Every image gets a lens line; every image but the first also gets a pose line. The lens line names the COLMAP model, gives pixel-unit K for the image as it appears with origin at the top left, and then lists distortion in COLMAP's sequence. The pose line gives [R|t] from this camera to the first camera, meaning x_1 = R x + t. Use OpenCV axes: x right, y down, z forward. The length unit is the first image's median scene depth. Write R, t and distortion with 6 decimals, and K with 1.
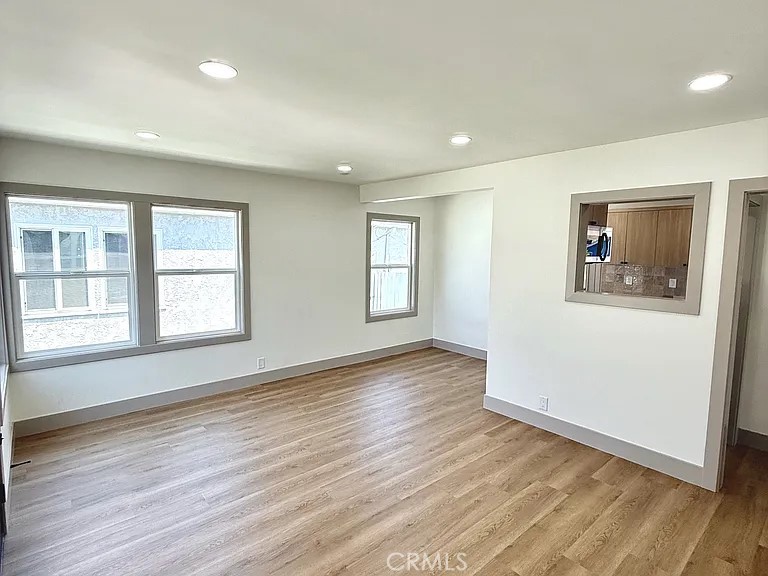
lens RADIAL K [[430.3, 0, 384.4], [0, 430.3, 280.3], [0, 0, 1]] dist [0.001559, 0.000378]
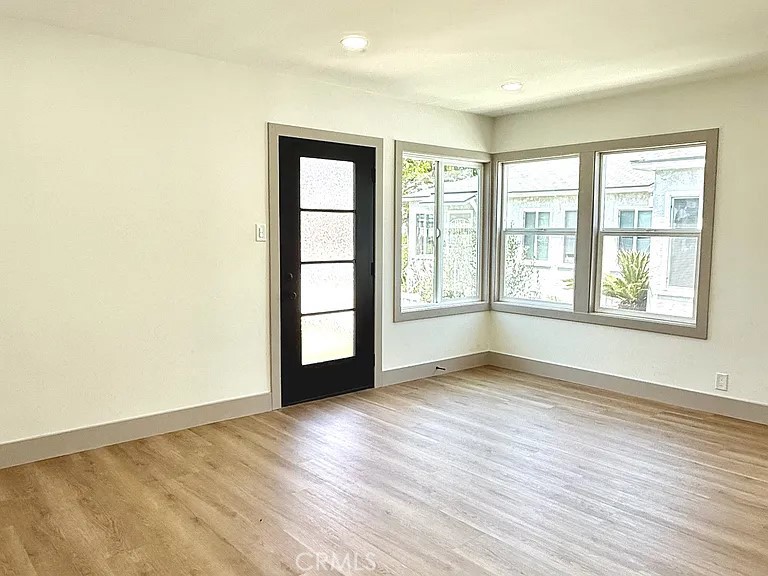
lens RADIAL K [[616.3, 0, 384.0], [0, 616.3, 288.0], [0, 0, 1]] dist [0.074614, -0.000604]
pose [[-0.020315, 0.080666, -0.996534, 0.701076], [-0.088698, 0.992664, 0.082161, 0.027633], [0.995851, 0.090059, -0.013011, 0.565534]]
